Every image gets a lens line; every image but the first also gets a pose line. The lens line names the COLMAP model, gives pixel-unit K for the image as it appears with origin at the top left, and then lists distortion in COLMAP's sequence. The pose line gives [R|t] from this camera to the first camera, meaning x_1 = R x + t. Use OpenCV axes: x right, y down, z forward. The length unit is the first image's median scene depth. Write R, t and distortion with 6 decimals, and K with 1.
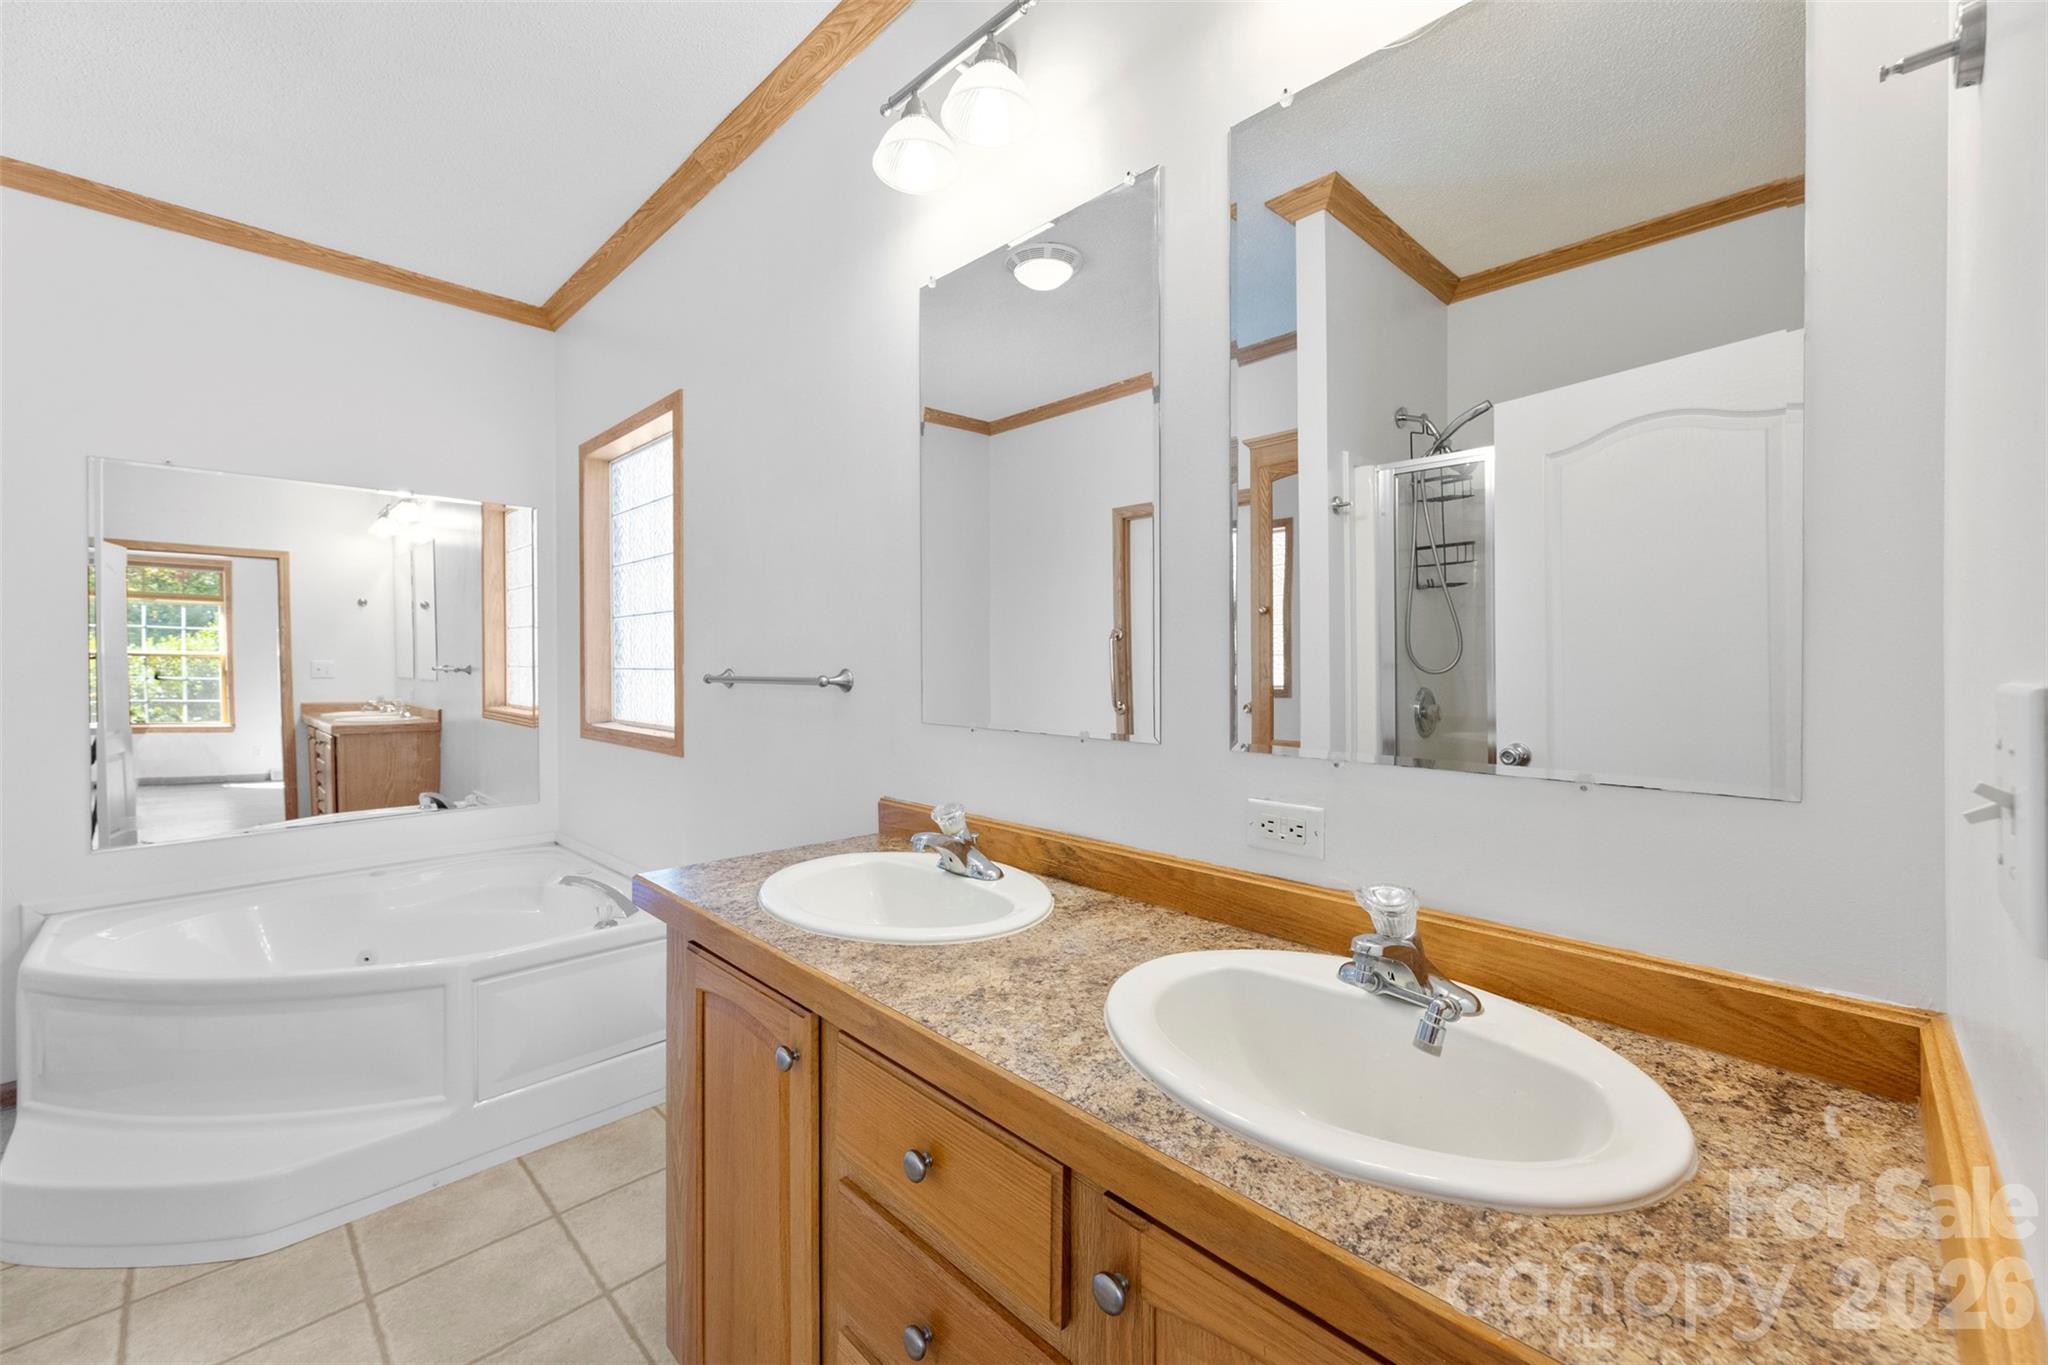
lens RADIAL K [[821.1, 0, 1042.8], [0, 821.1, 656.5], [0, 0, 1]] dist [0.001874, 0.000144]
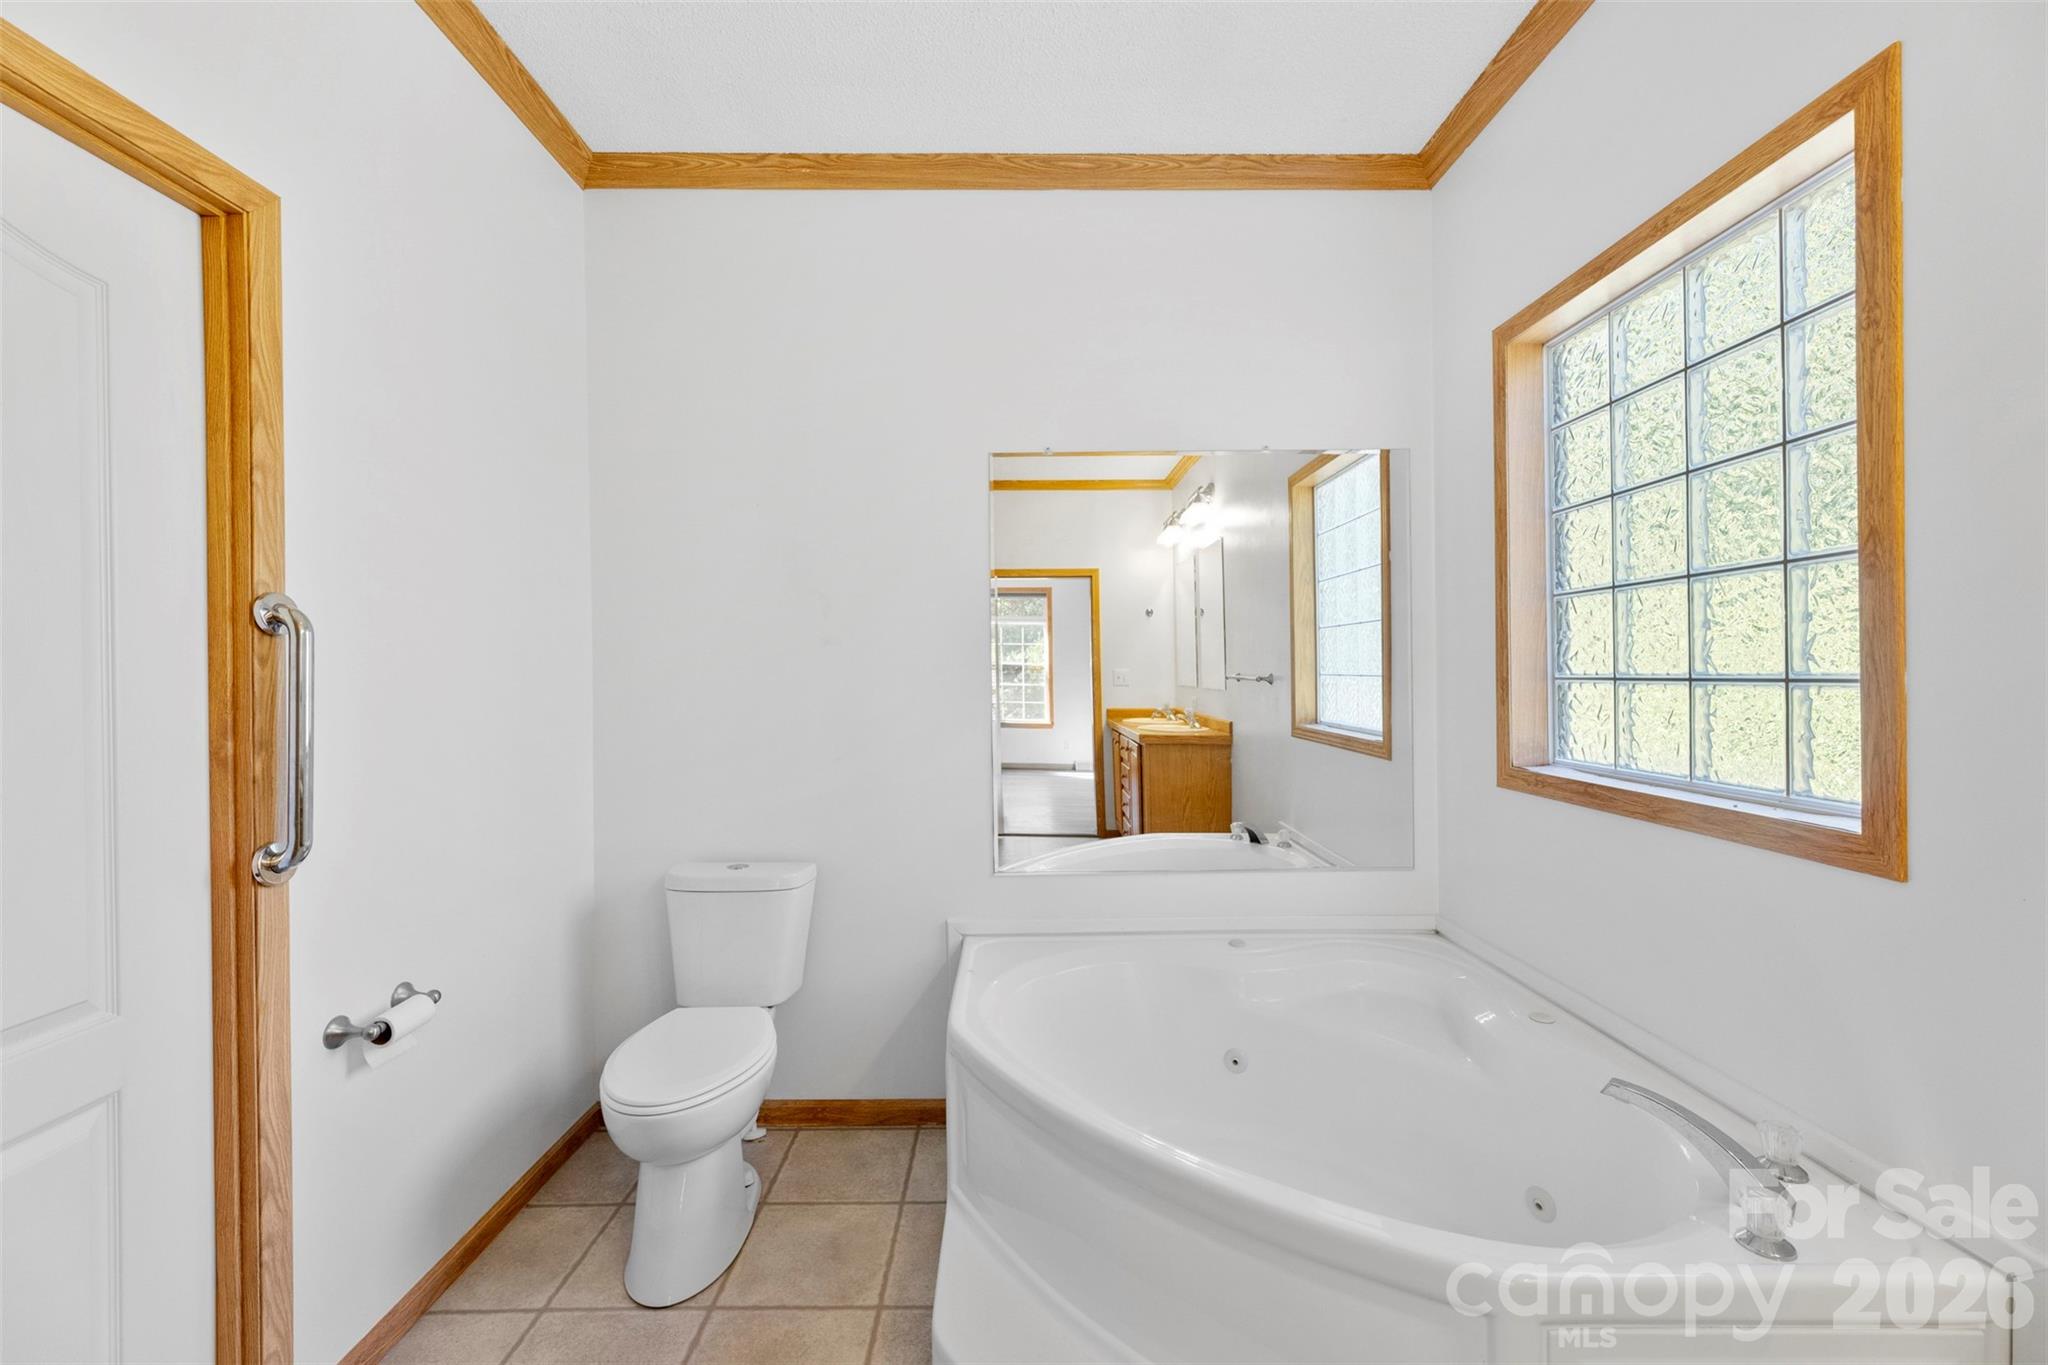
lens RADIAL K [[821.1, 0, 1023.7], [0, 821.1, 671.7], [0, 0, 1]] dist [0.001874, 0.000144]
pose [[0.702057, 0.000919, -0.712120, -0.257498], [0.002892, 0.999987, 0.004141, 0.004171], [0.712115, -0.004967, 0.702045, 0.203899]]
